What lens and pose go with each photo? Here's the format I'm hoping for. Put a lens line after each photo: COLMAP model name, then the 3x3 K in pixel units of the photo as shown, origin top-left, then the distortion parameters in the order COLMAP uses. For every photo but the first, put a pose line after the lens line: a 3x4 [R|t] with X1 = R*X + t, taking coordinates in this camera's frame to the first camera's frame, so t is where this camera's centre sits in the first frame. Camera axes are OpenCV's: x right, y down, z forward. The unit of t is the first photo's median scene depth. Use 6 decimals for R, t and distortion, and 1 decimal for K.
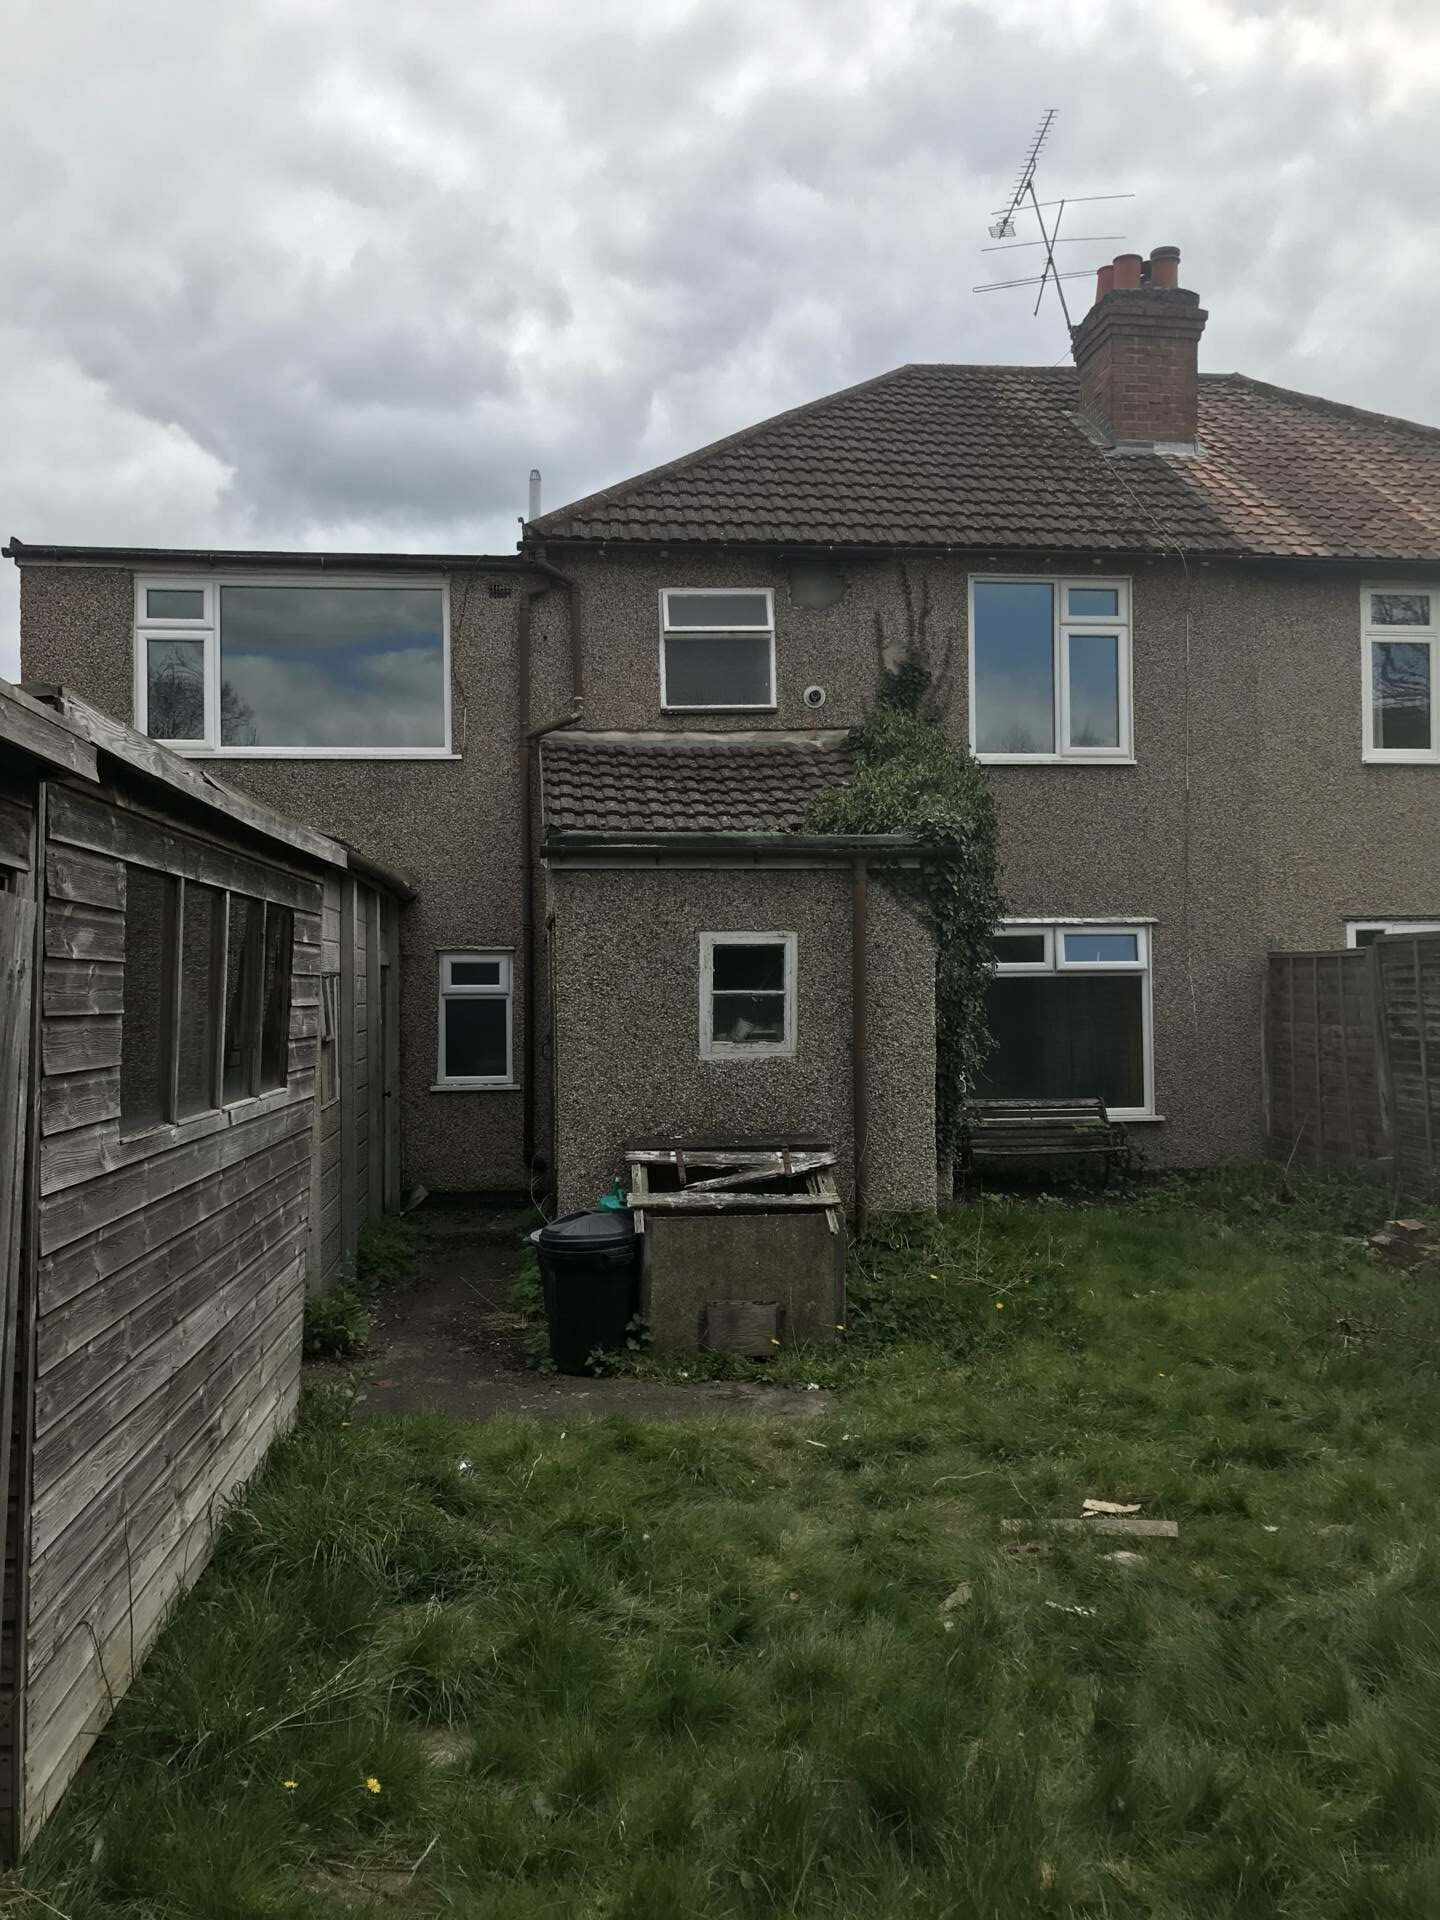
lens RADIAL K [[1556.8, 0, 724.0], [0, 1556.8, 959.8], [0, 0, 1]] dist [-0.022052, 0.028590]
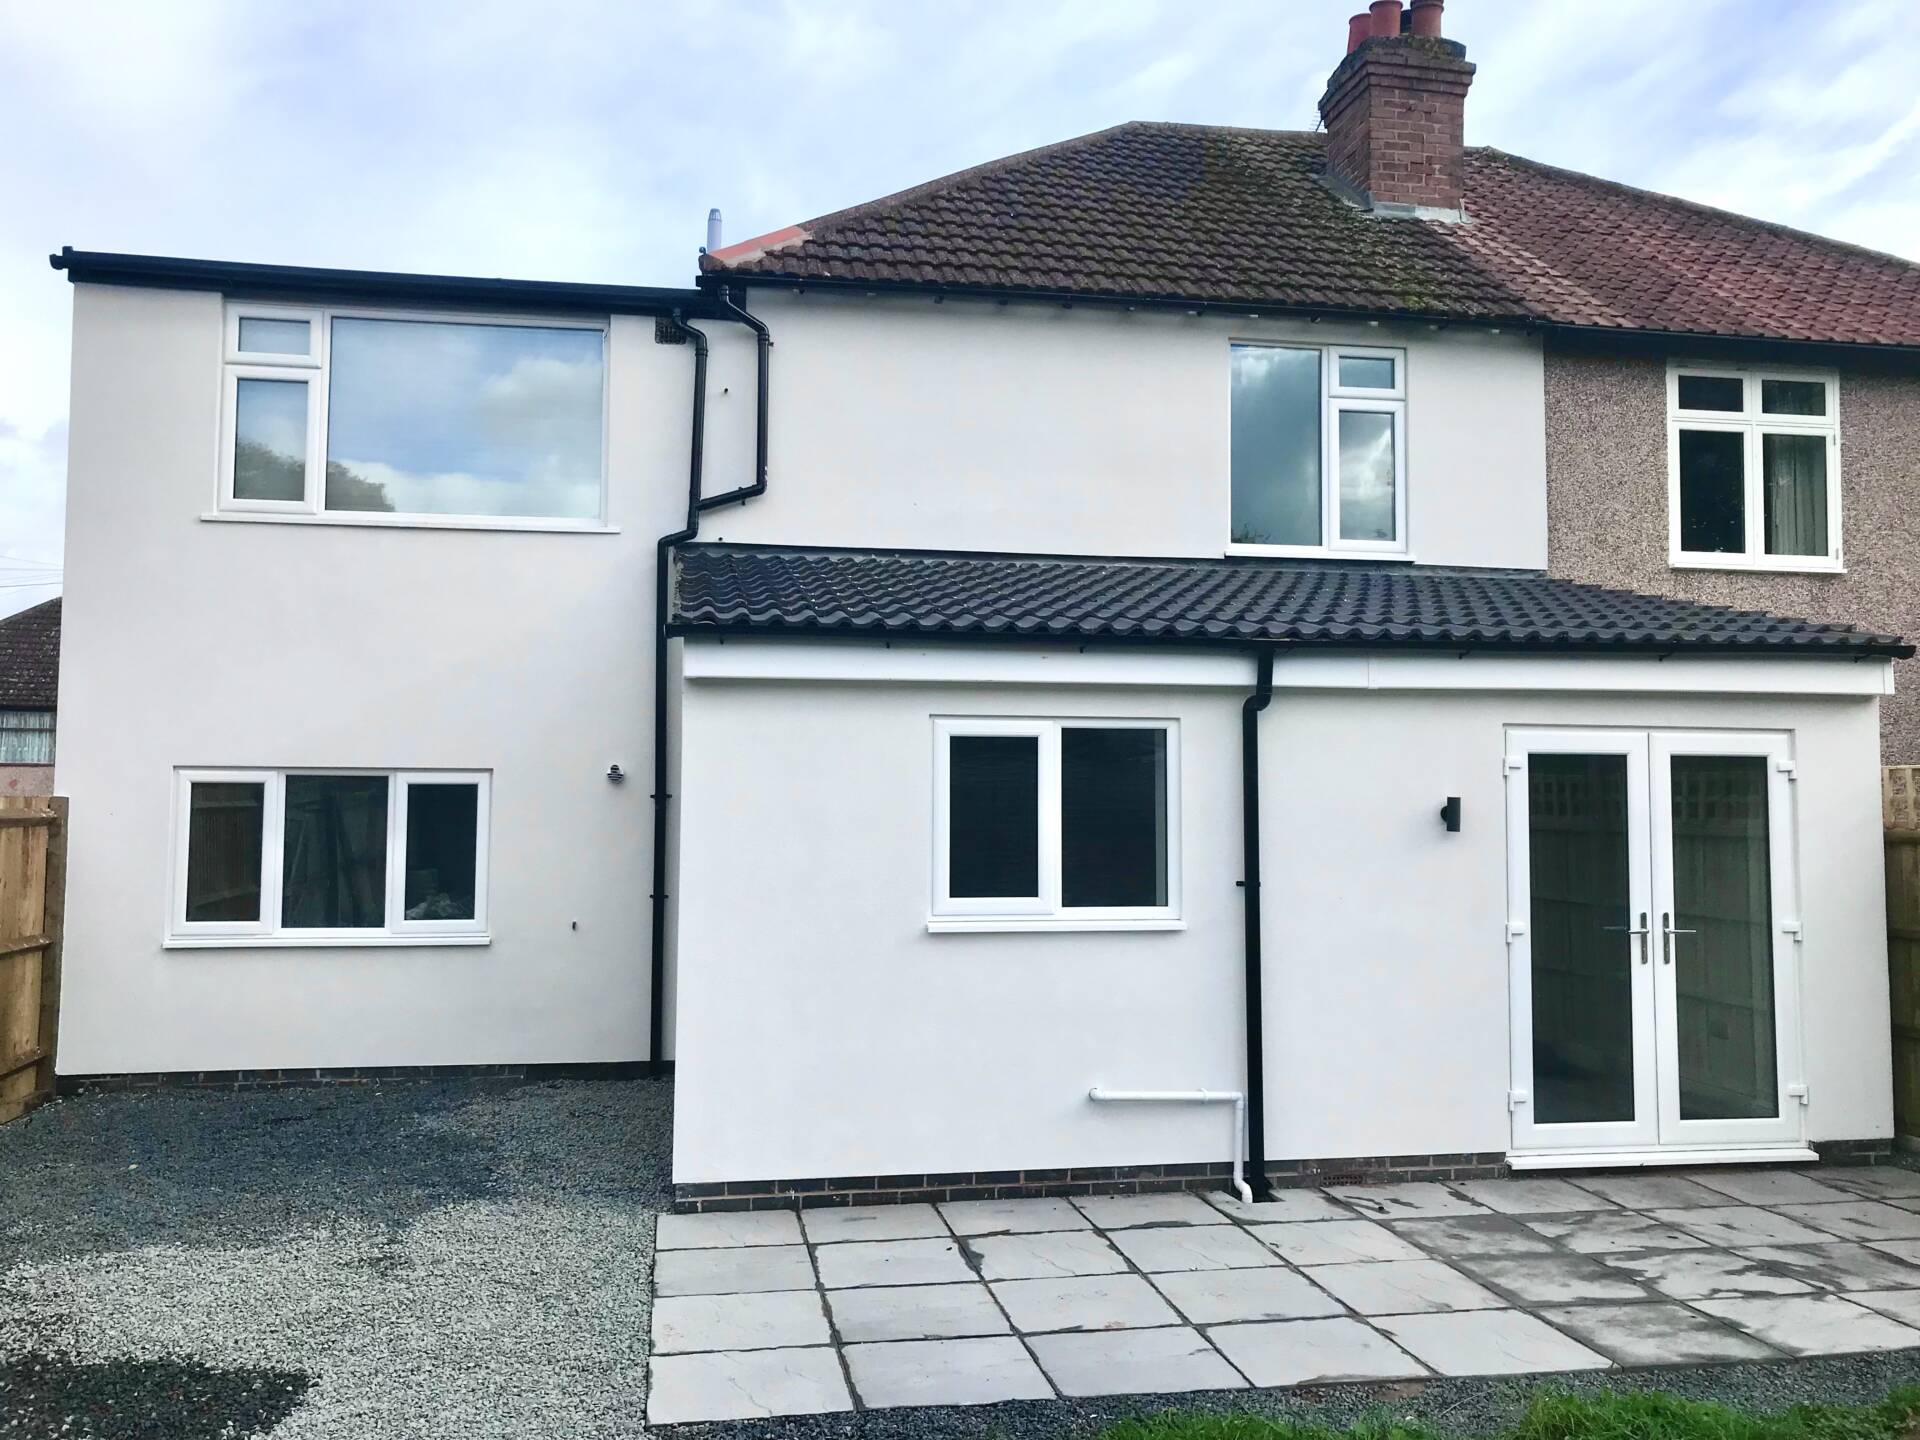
lens RADIAL K [[1556.8, 0, 952.8], [0, 1556.8, 719.3], [0, 0, 1]] dist [-0.022052, 0.028590]
pose [[0.998615, 0.019717, 0.048780, -0.029291], [-0.017725, 0.999005, -0.040924, 0.000961], [-0.049538, 0.040002, 0.997971, 0.161611]]
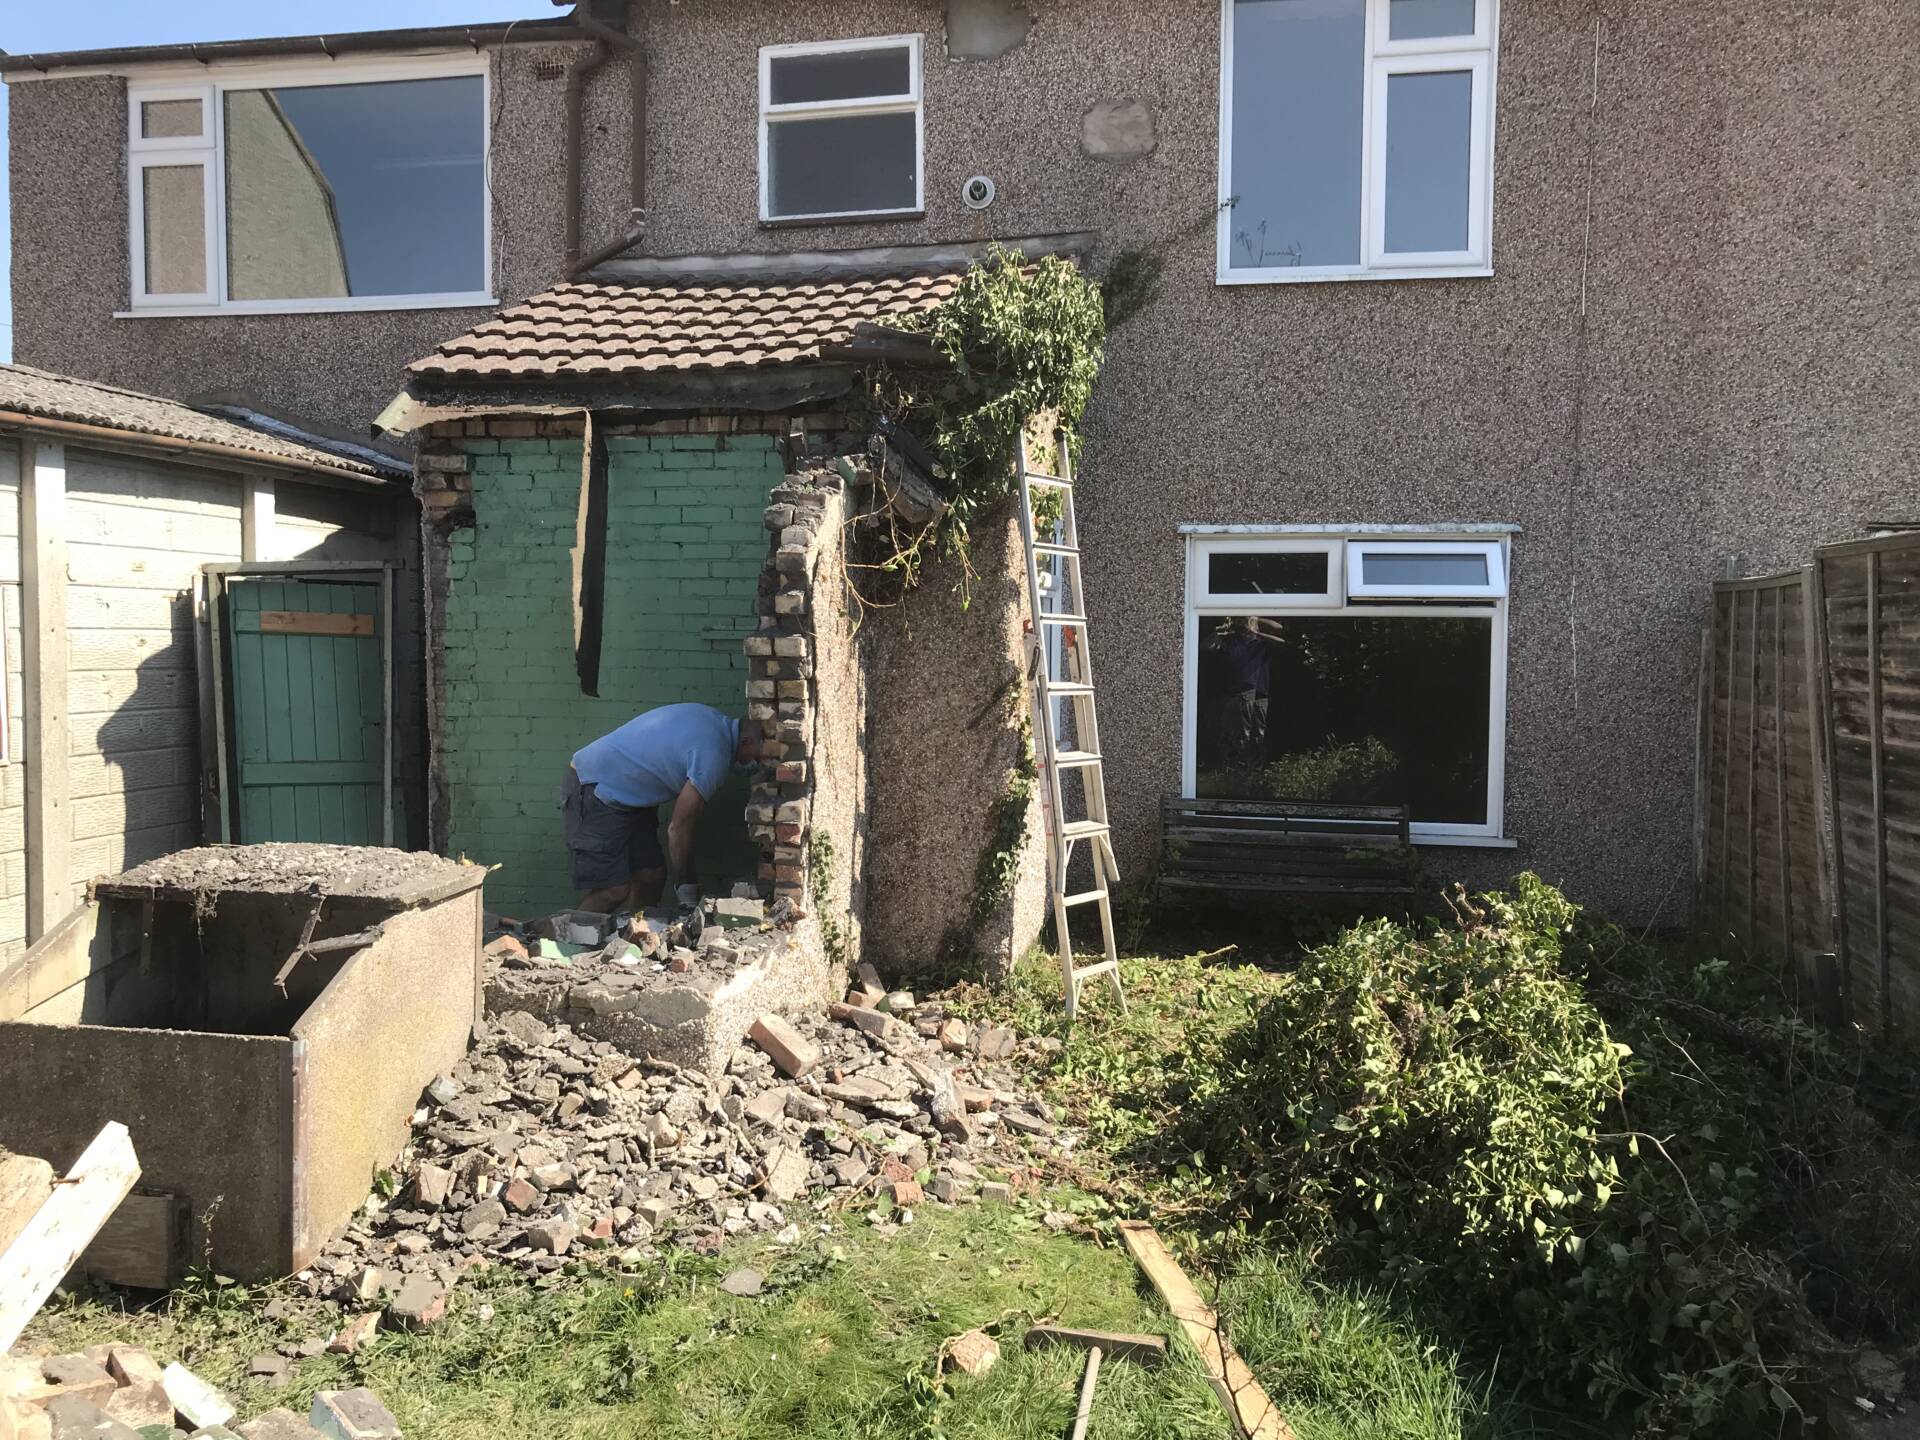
lens RADIAL K [[1556.8, 0, 957.8], [0, 1556.8, 709.9], [0, 0, 1]] dist [-0.022052, 0.028590]
pose [[0.951617, 0.037108, -0.305037, 0.256769], [-0.016173, 0.997354, 0.070872, 0.006820], [0.306860, -0.062509, 0.949700, 0.334173]]
